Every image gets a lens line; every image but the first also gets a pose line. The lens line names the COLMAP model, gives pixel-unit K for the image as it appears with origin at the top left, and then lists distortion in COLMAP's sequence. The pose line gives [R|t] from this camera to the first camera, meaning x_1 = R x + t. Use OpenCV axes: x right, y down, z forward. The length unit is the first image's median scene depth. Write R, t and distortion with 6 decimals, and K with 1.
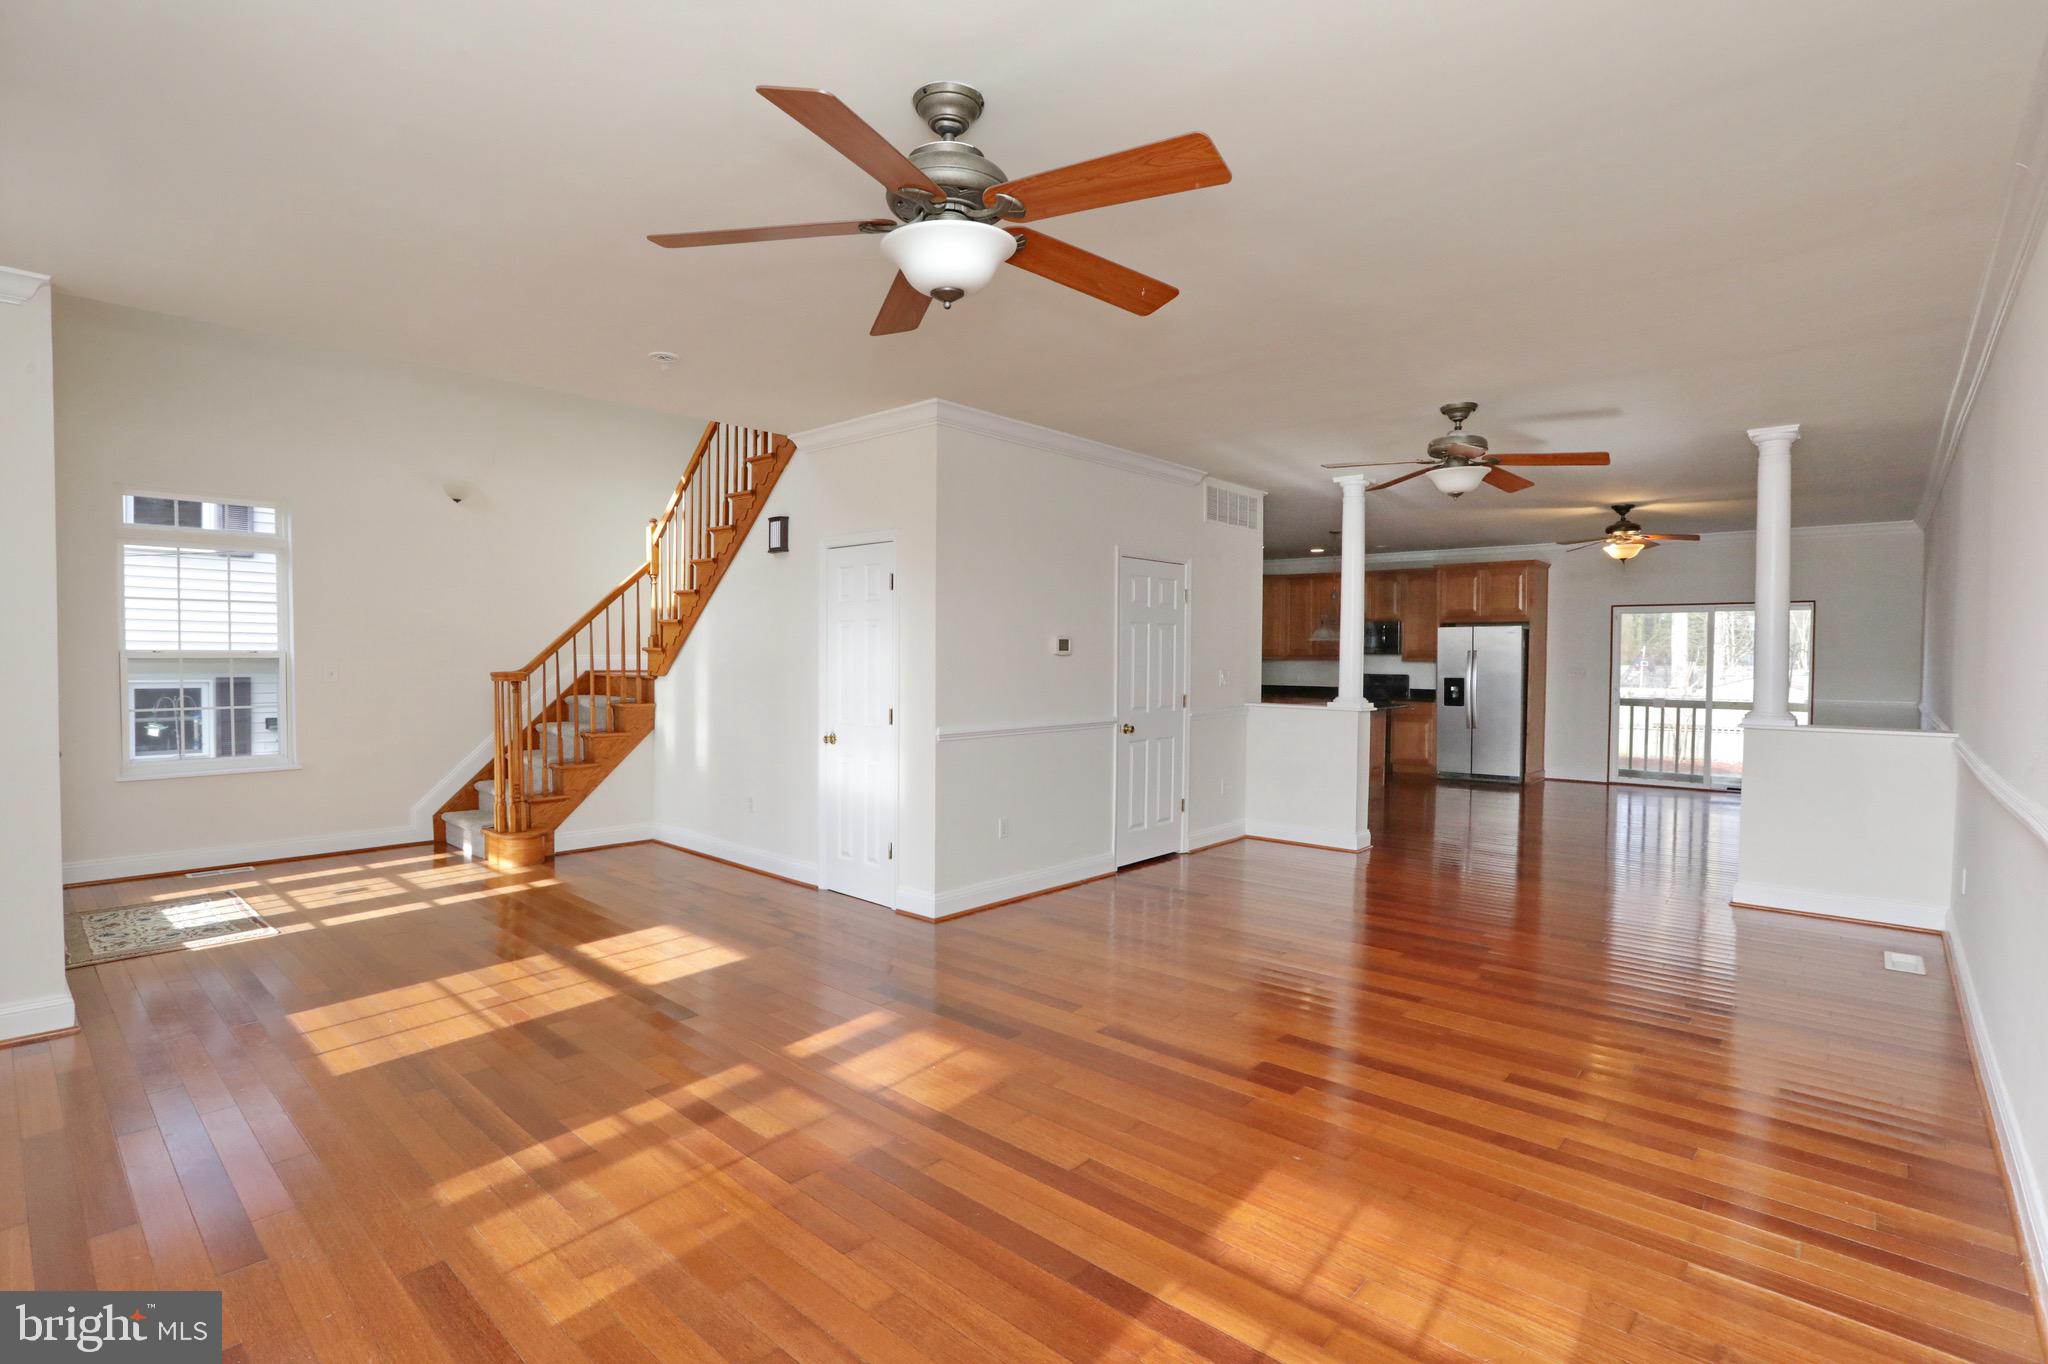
lens RADIAL K [[970.0, 0, 1020.8], [0, 970.0, 682.9], [0, 0, 1]] dist [-0.045241, 0.024429]
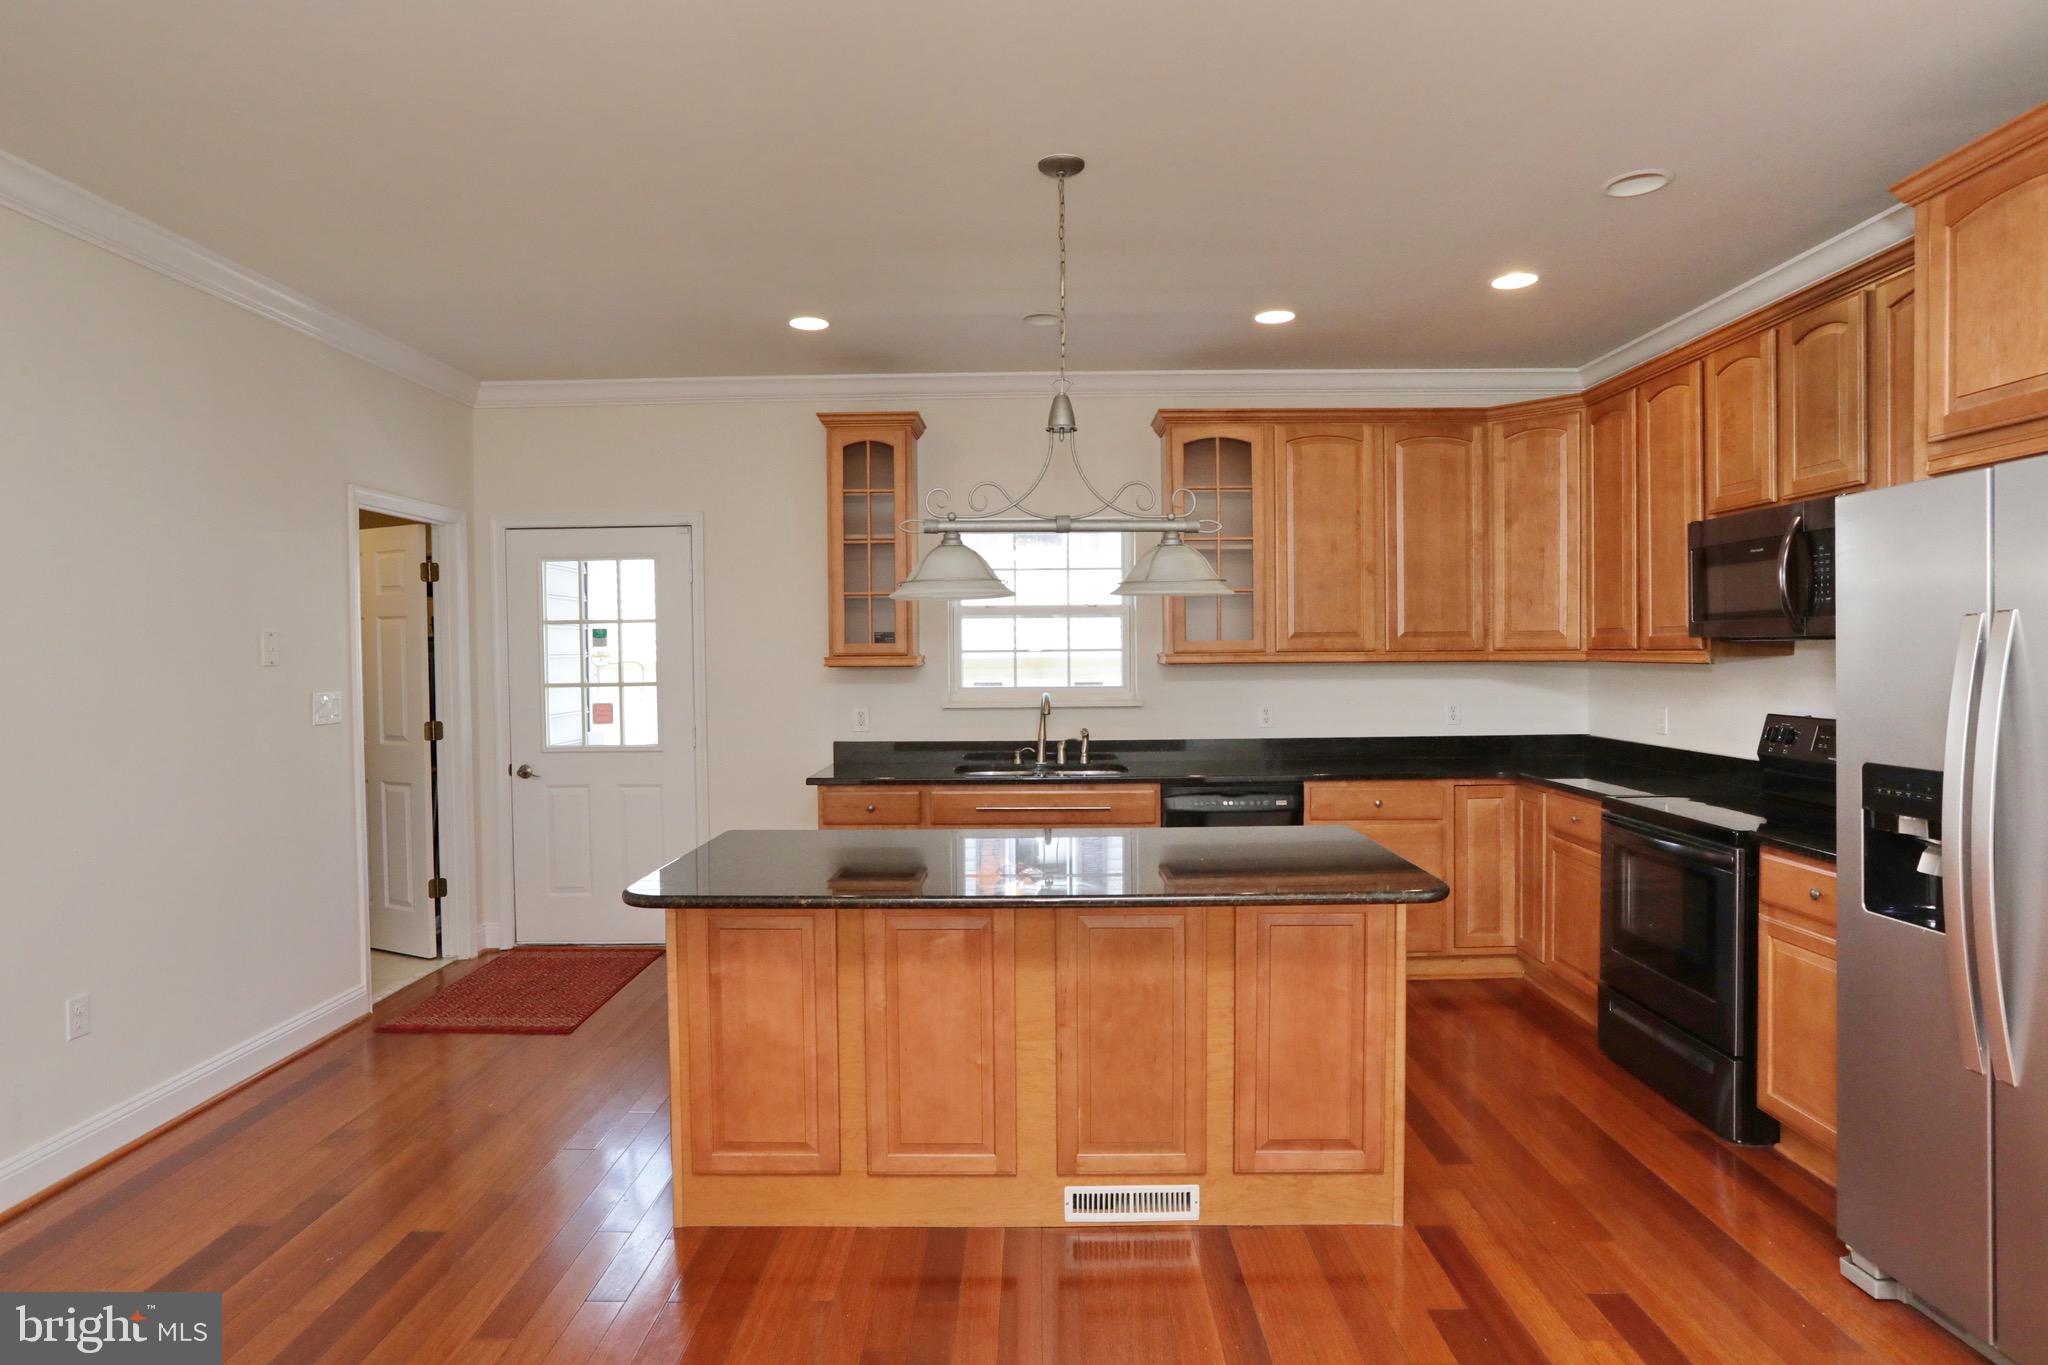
lens RADIAL K [[1105.1, 0, 997.2], [0, 1105.1, 683.3], [0, 0, 1]] dist [-0.032036, 0.000529]
pose [[0.653350, 0.010130, -0.756988, 0.519479], [-0.011598, 0.999927, 0.003371, -0.020695], [0.756967, 0.006577, 0.653420, 0.778815]]
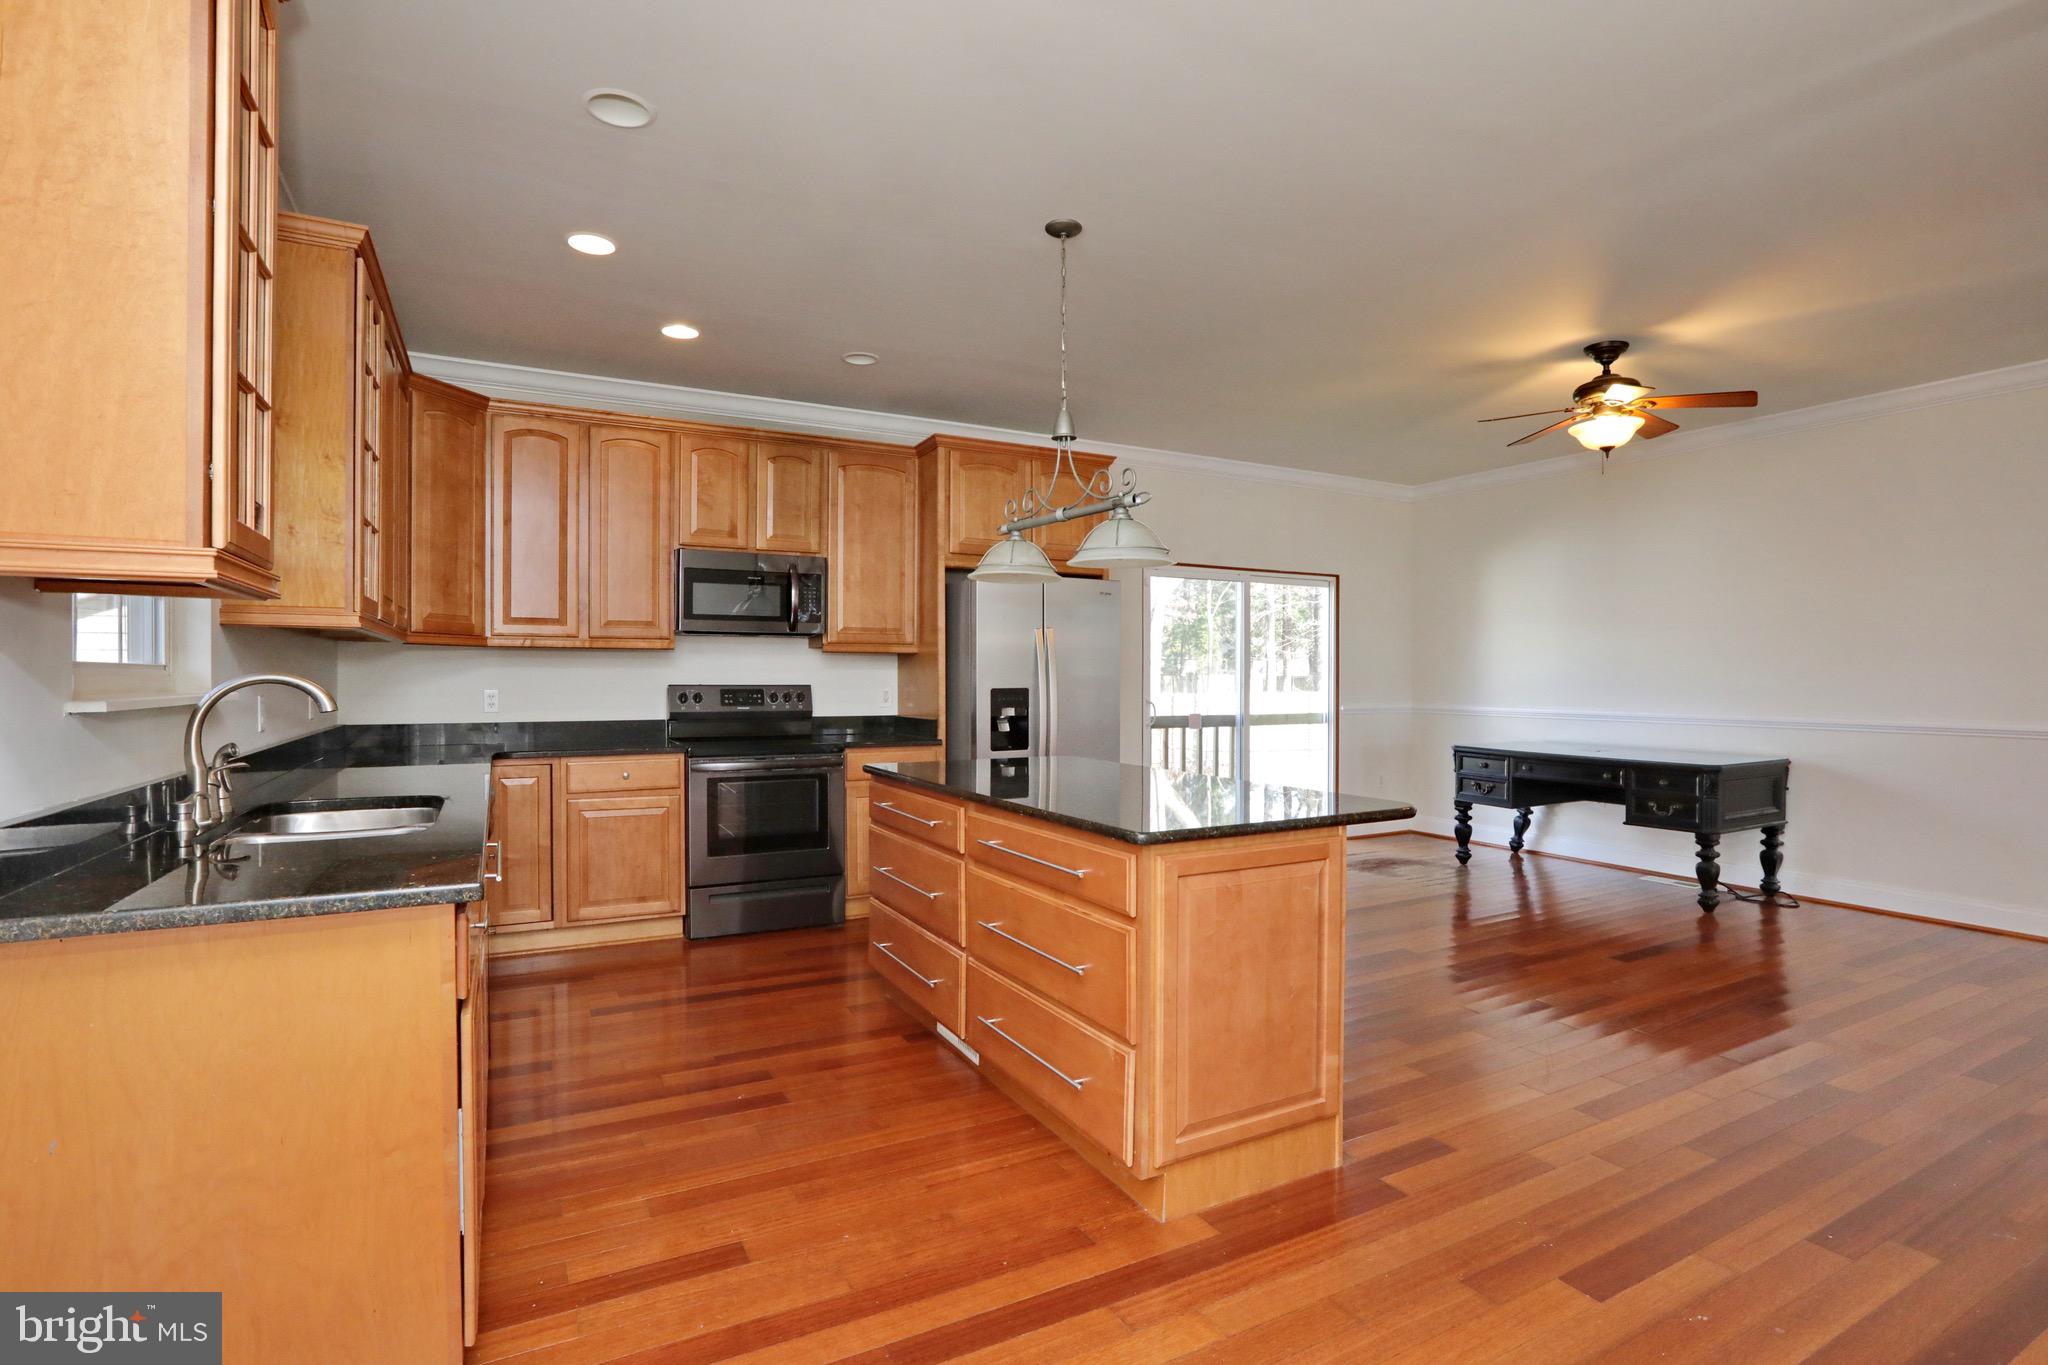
lens RADIAL K [[990.8, 0, 1019.3], [0, 990.8, 688.5], [0, 0, 1]] dist [-0.039824, 0.000276]
pose [[0.338085, -0.016603, 0.940969, 0.014379], [0.028385, 0.999569, 0.007438, -0.008748], [-0.940688, 0.024195, 0.338410, 0.884933]]
